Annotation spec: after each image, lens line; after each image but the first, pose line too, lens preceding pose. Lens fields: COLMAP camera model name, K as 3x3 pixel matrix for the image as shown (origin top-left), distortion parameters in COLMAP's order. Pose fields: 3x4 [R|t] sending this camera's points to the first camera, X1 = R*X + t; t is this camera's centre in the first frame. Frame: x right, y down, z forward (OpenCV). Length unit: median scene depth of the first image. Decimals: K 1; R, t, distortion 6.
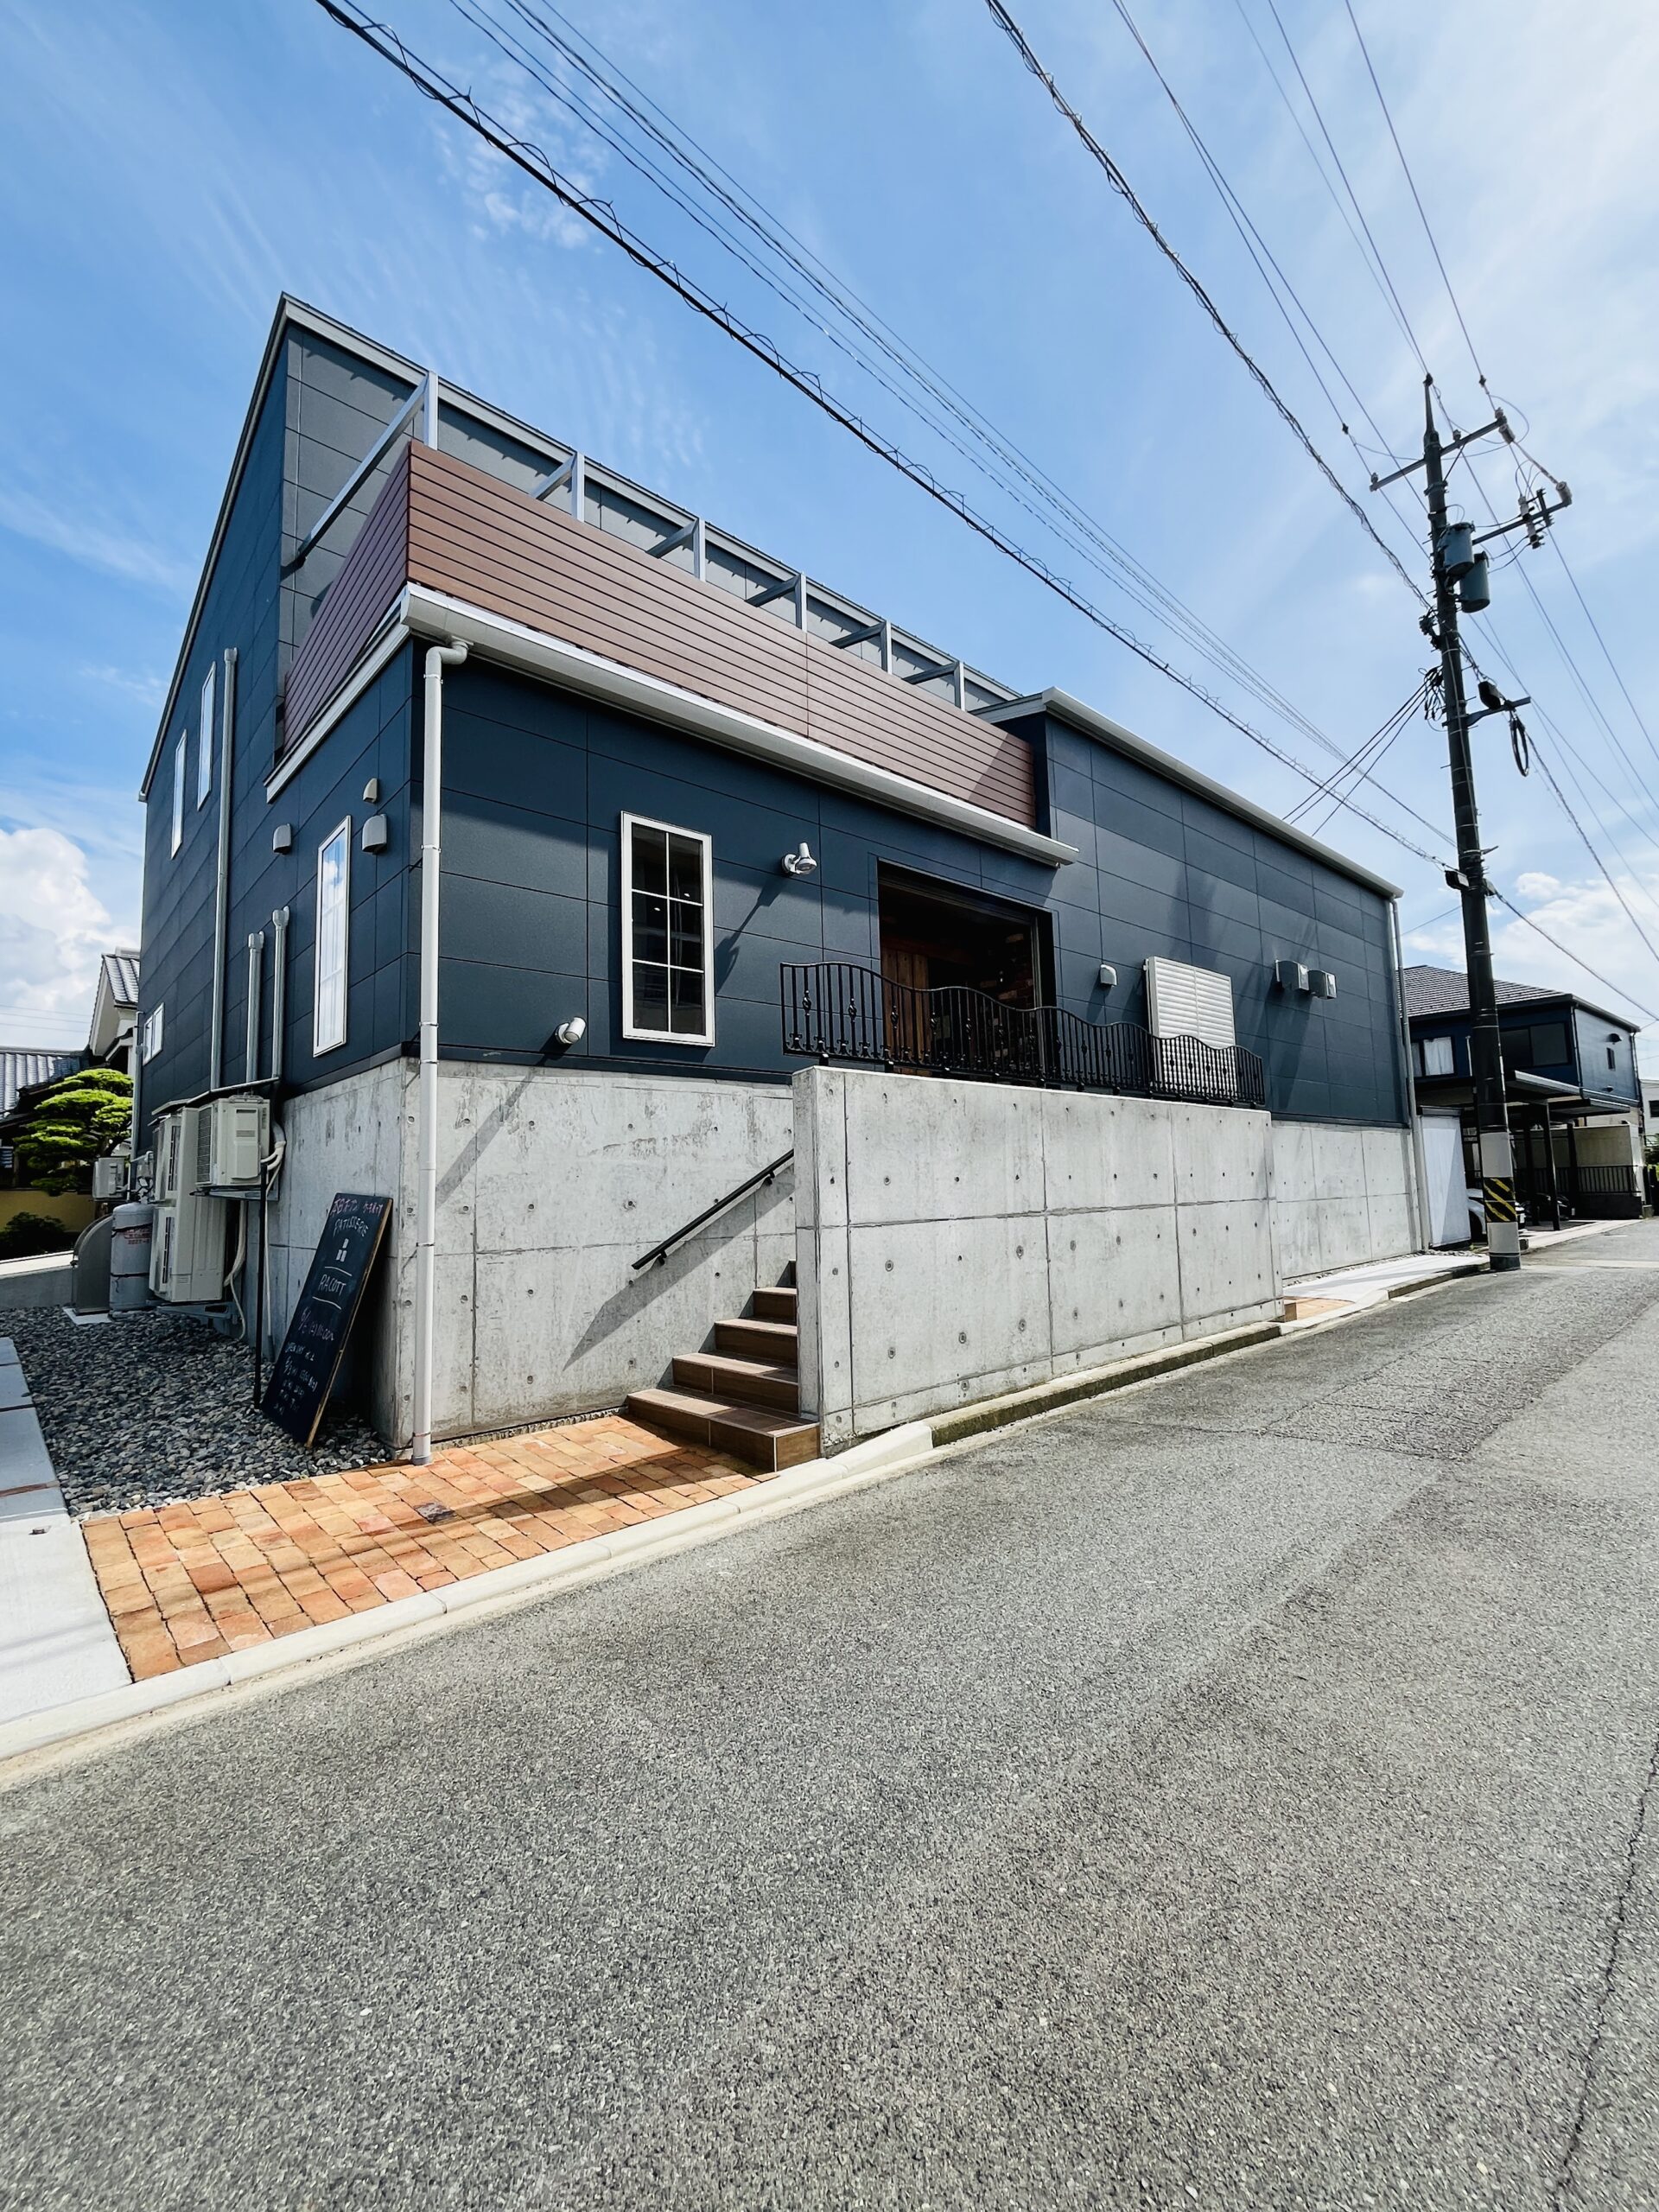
lens RADIAL K [[957.6, 0, 840.1], [0, 957.6, 1096.9], [0, 0, 1]] dist [-0.004097, 0.000029]
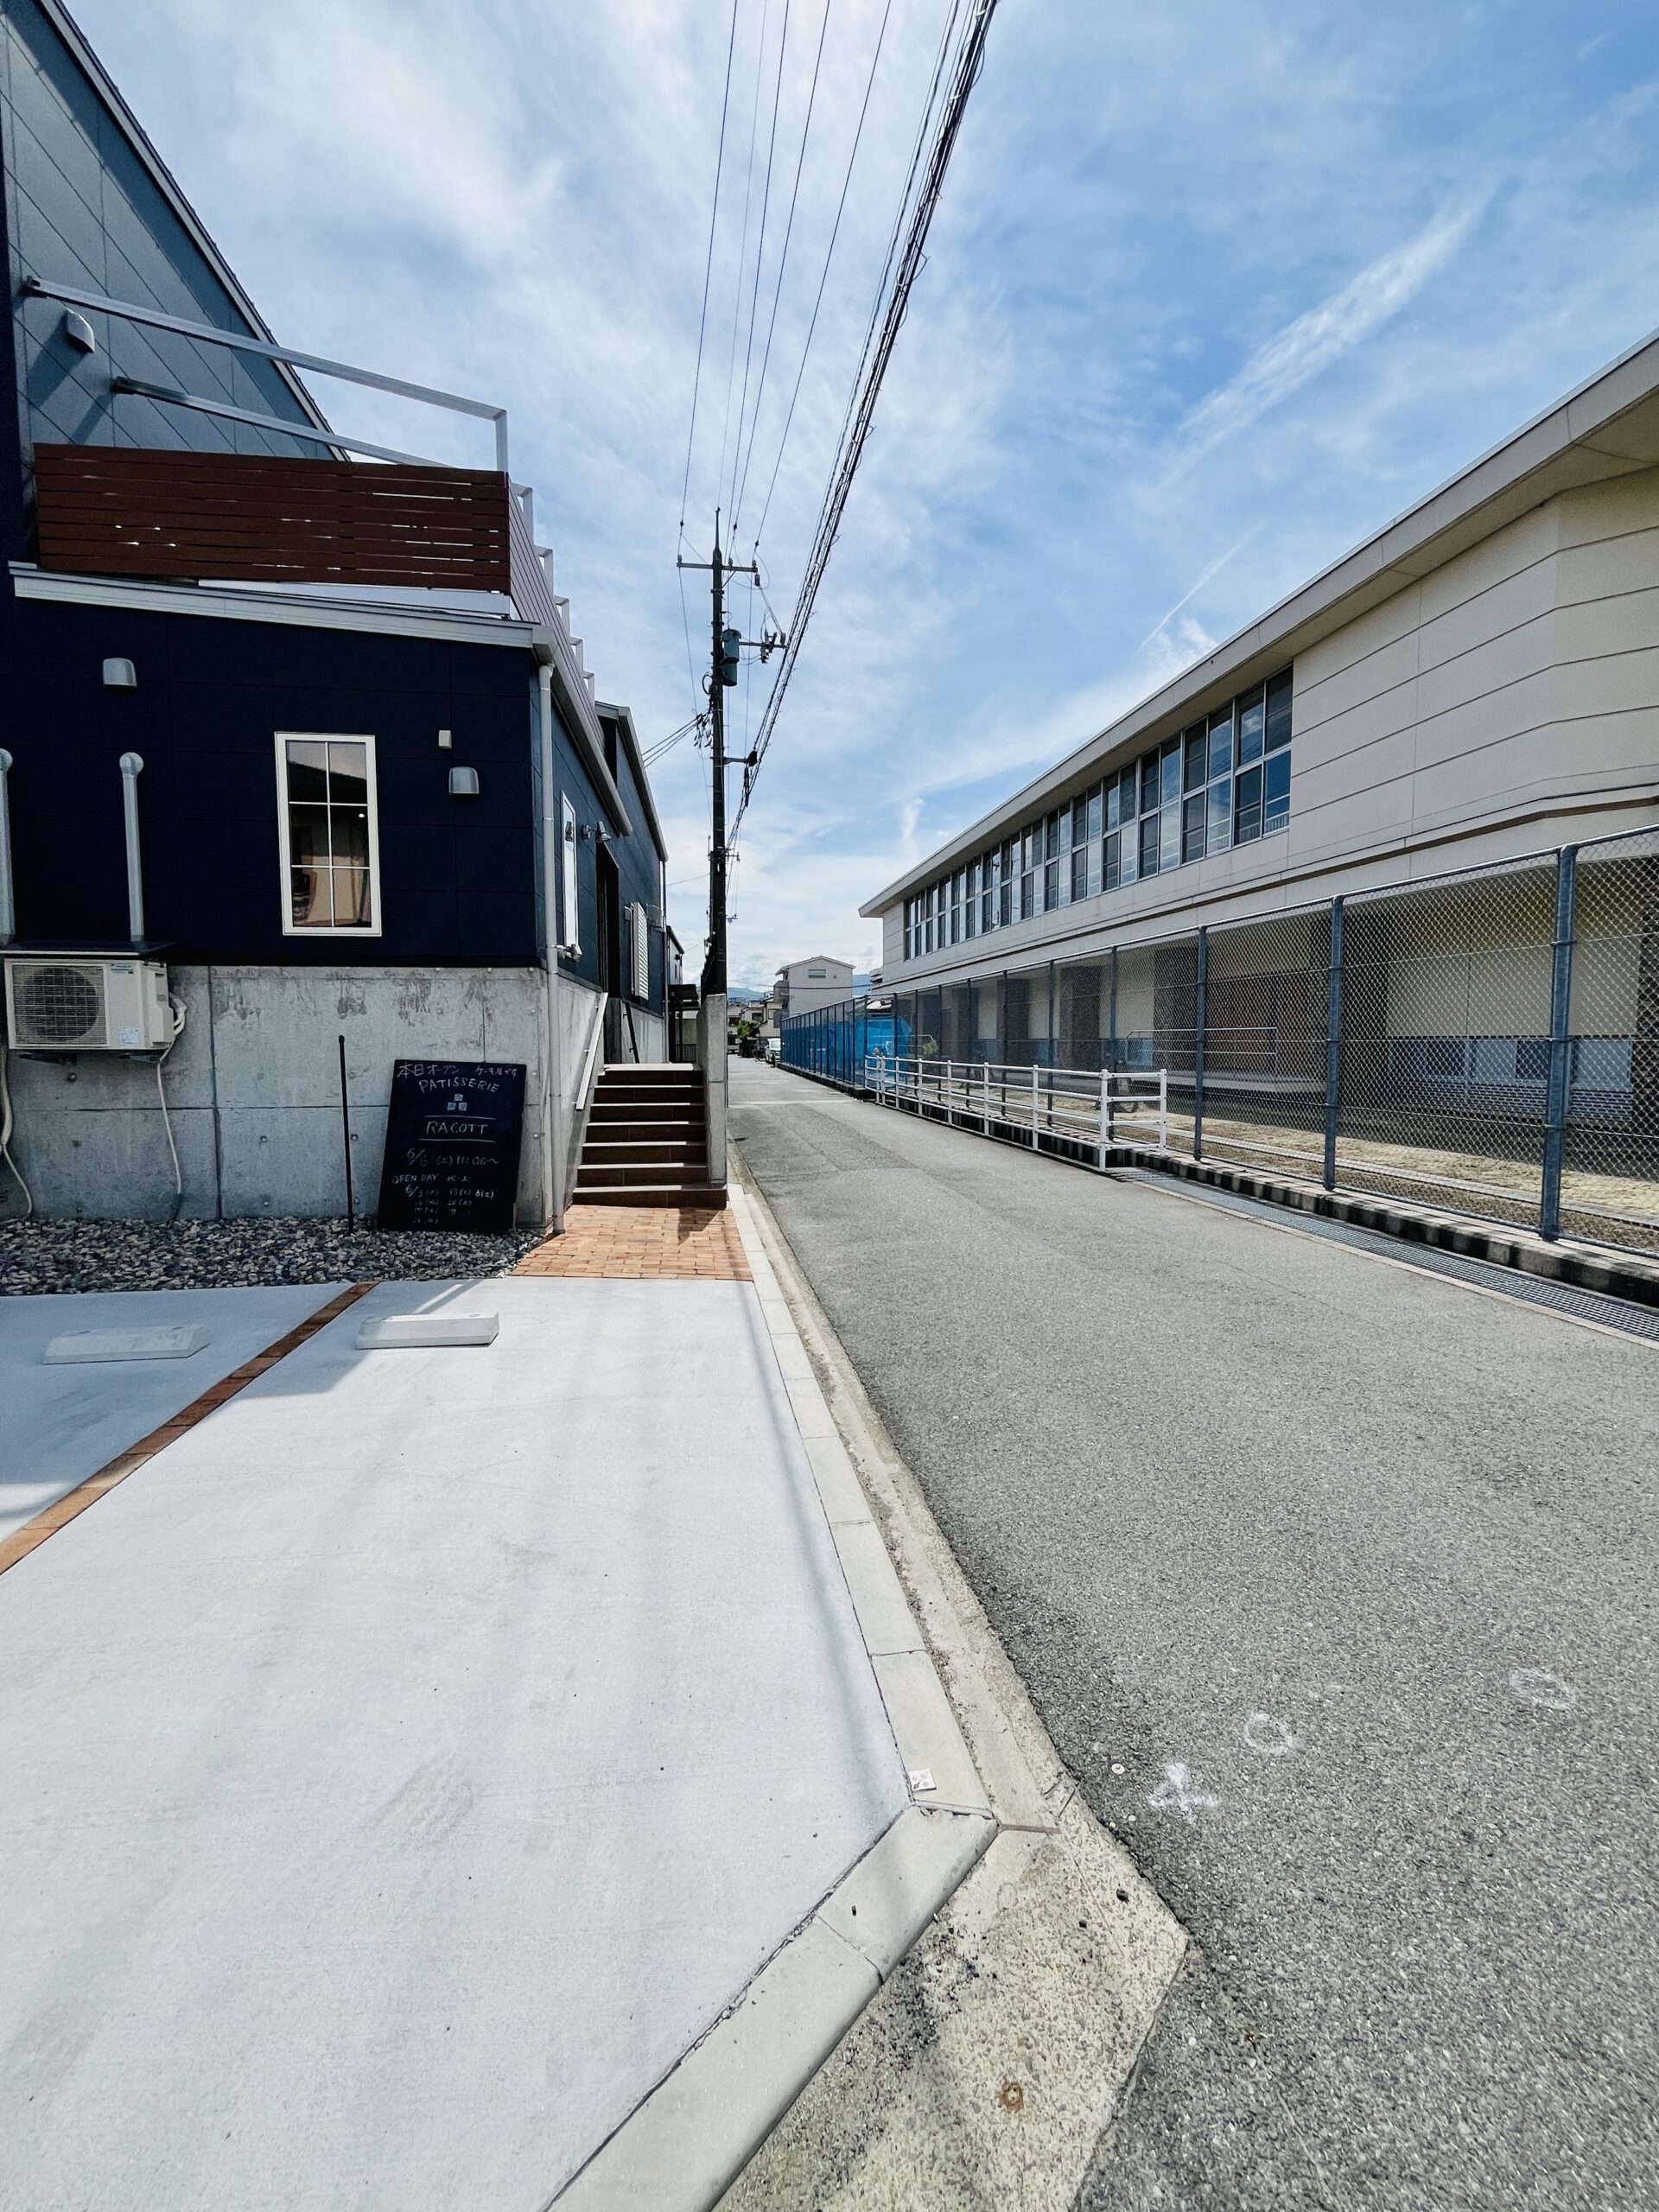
lens RADIAL K [[899.5, 0, 836.3], [0, 899.5, 1097.7], [0, 0, 1]] dist [0.001395, 0.000131]
pose [[0.571311, -0.027725, 0.820265, -0.896544], [-0.093681, 0.990695, 0.098733, -0.015847], [-0.815370, -0.133251, 0.563398, -0.108261]]
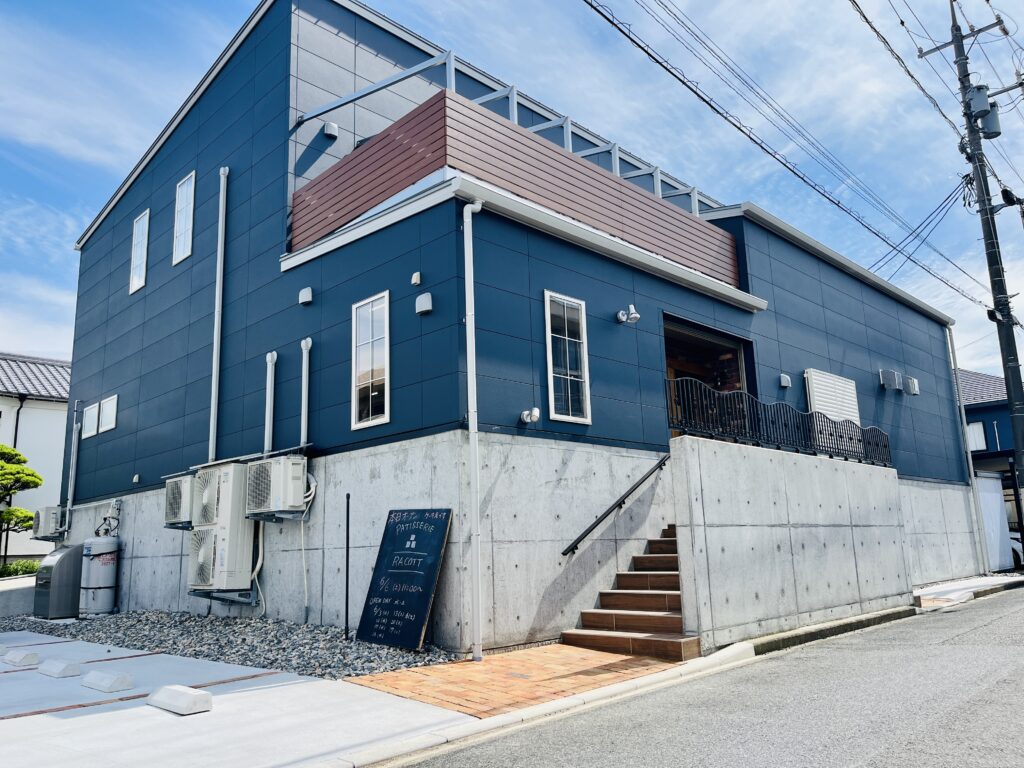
lens RADIAL K [[783.7, 0, 512.0], [0, 783.7, 384.0], [0, 0, 1]] dist [0.074303, -0.108263]
pose [[0.998957, 0.004972, 0.045394, -0.288361], [0.000000, 0.994056, -0.108873, 0.022887], [-0.045666, 0.108760, 0.993019, -0.323402]]
